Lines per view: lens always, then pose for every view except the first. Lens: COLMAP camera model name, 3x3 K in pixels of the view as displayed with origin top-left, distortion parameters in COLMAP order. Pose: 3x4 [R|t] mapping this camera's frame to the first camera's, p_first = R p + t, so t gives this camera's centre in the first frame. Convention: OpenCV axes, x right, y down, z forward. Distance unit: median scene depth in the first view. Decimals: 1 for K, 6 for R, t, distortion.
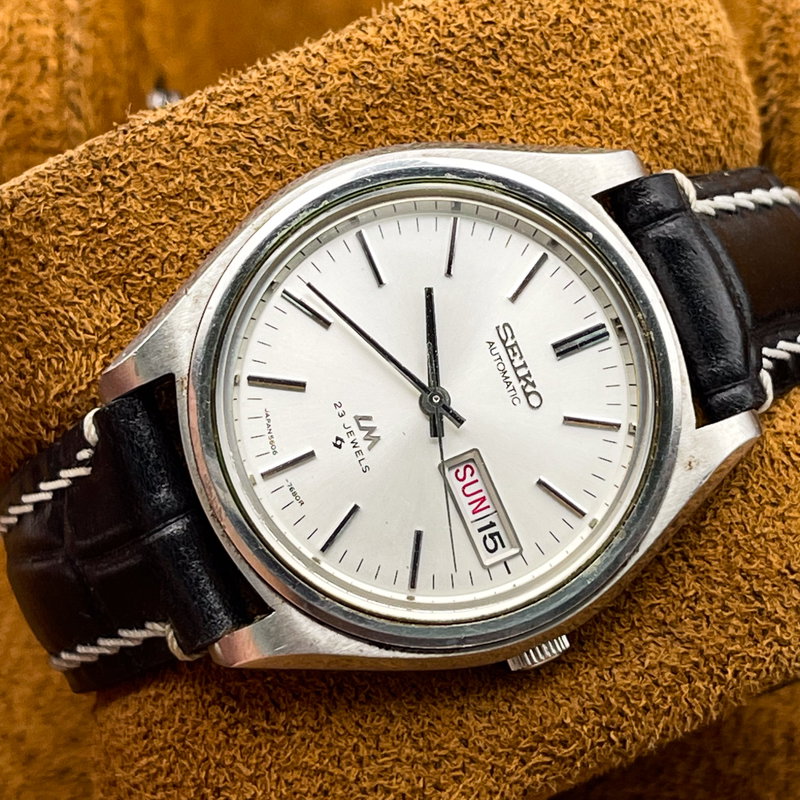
lens RADIAL K [[2765.1, 0, 400.0], [0, 2765.1, 400.0], [0, 0, 1]] dist [-0.080055, 0.961351]
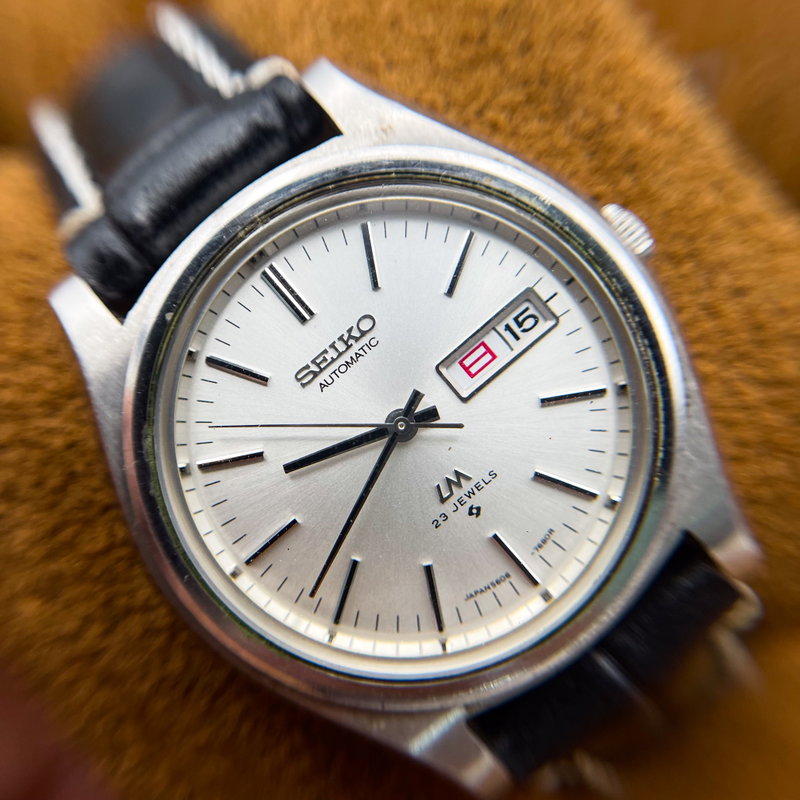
lens RADIAL K [[877.1, 0, 383.9], [0, 877.1, 398.4], [0, 0, 1]] dist [0.453961, 0.004747]
pose [[-0.294838, -0.952670, -0.074091, 0.045107], [0.942360, -0.302731, 0.142518, -0.044363], [-0.158203, -0.027801, 0.987015, 0.710238]]
